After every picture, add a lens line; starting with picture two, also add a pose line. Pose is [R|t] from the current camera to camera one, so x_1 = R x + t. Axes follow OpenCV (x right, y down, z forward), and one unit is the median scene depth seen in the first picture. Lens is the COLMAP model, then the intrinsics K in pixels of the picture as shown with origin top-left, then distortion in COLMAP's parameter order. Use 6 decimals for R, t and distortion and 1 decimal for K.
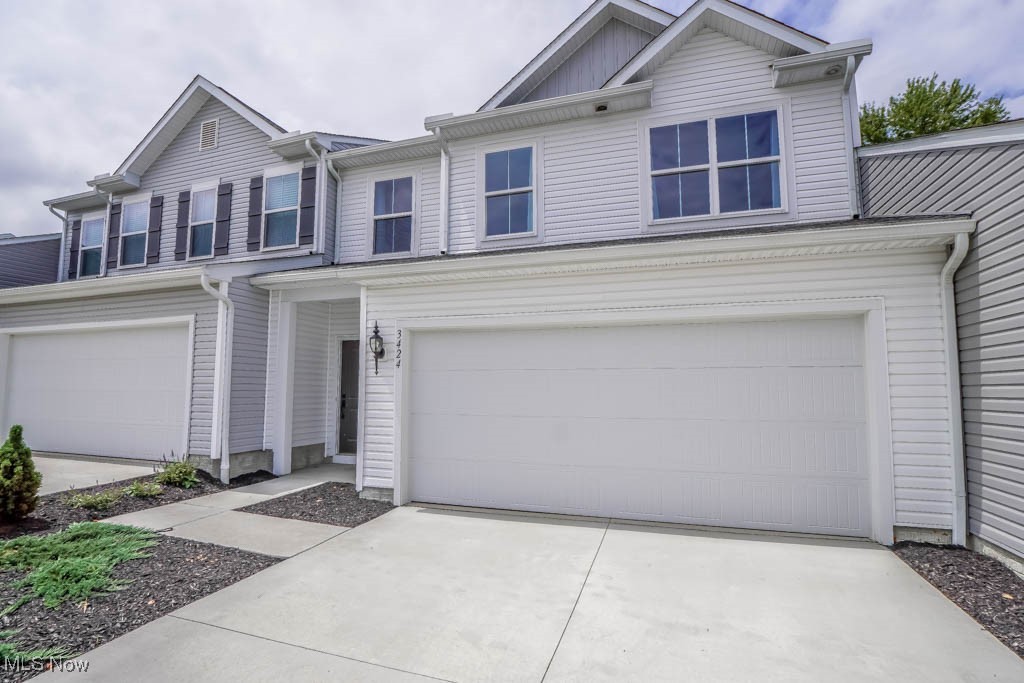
lens RADIAL K [[517.9, 0, 518.7], [0, 517.9, 345.7], [0, 0, 1]] dist [-0.042154, 0.007999]
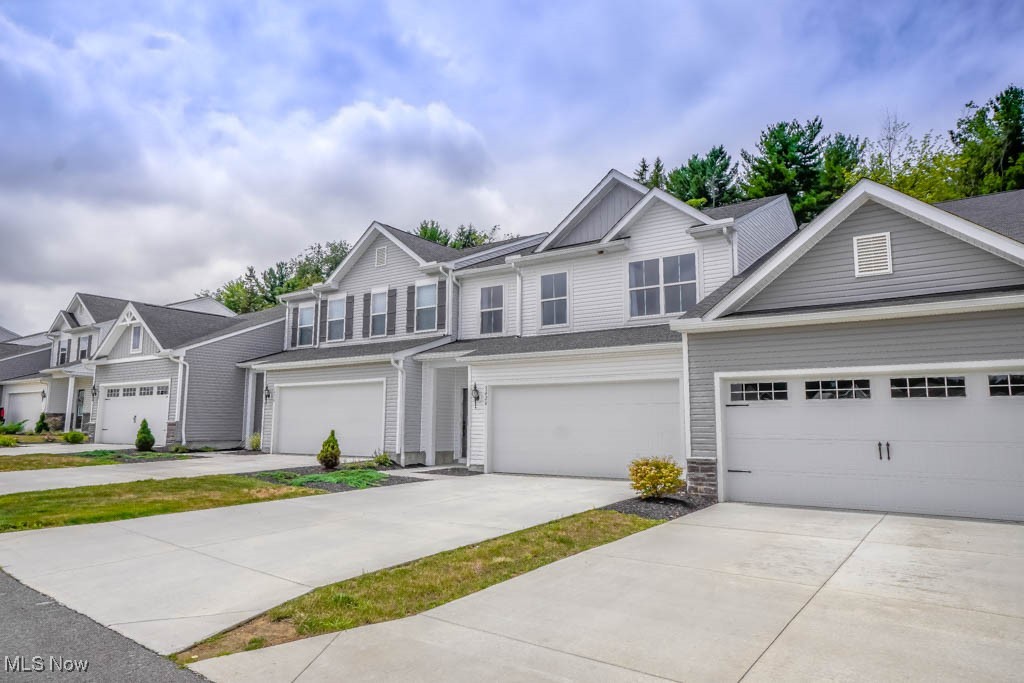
lens RADIAL K [[634.1, 0, 511.1], [0, 634.1, 339.6], [0, 0, 1]] dist [-0.010074, -0.000273]
pose [[0.960772, -0.034873, -0.275139, 0.382258], [0.018995, 0.998008, -0.060166, -0.043027], [0.276689, 0.052580, 0.959520, -0.943563]]
